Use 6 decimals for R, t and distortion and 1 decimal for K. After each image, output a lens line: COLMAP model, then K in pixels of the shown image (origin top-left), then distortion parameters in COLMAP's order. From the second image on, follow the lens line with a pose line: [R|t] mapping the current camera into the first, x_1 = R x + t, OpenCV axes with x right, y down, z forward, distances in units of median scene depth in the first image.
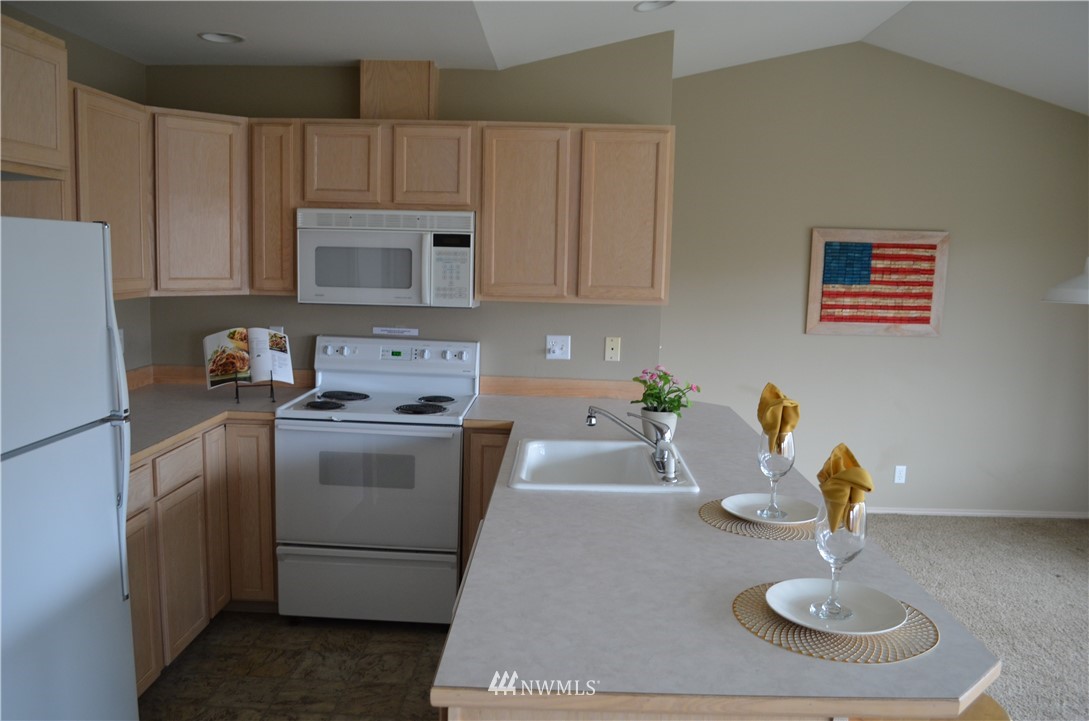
lens RADIAL K [[852.3, 0, 547.9], [0, 852.3, 370.8], [0, 0, 1]] dist [-0.084388, 0.011107]
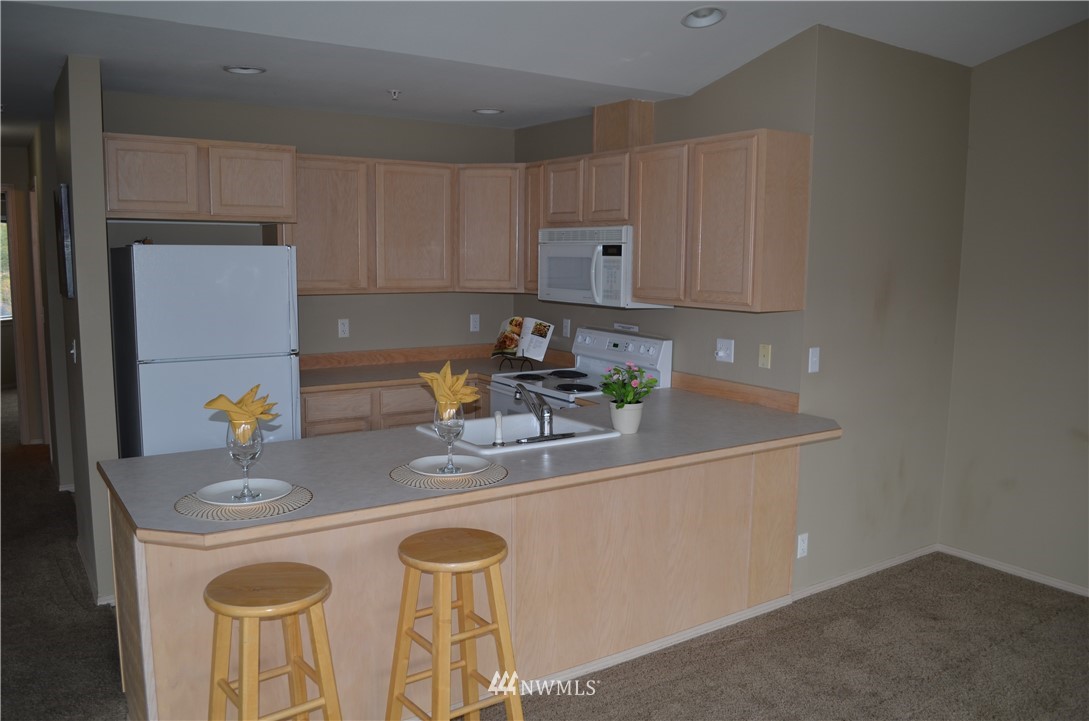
lens RADIAL K [[852.3, 0, 547.9], [0, 852.3, 370.8], [0, 0, 1]] dist [-0.084388, 0.011107]
pose [[0.580619, 0.090398, -0.809141, 0.809125], [-0.105236, 0.993813, 0.035515, -0.018651], [0.807345, 0.064530, 0.586540, 0.239385]]
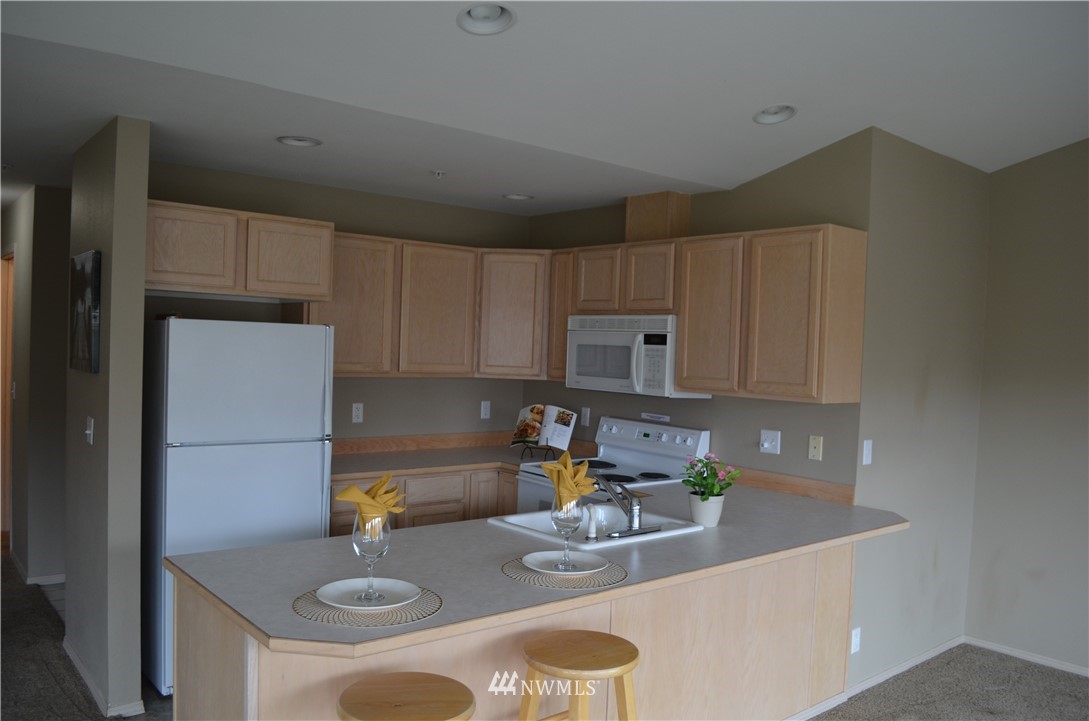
lens RADIAL K [[852.3, 0, 547.9], [0, 852.3, 370.8], [0, 0, 1]] dist [-0.084388, 0.011107]
pose [[0.656928, 0.019938, -0.753690, 0.676965], [-0.119232, 0.989818, -0.077740, -0.000591], [0.744466, 0.140934, 0.652616, 0.123848]]
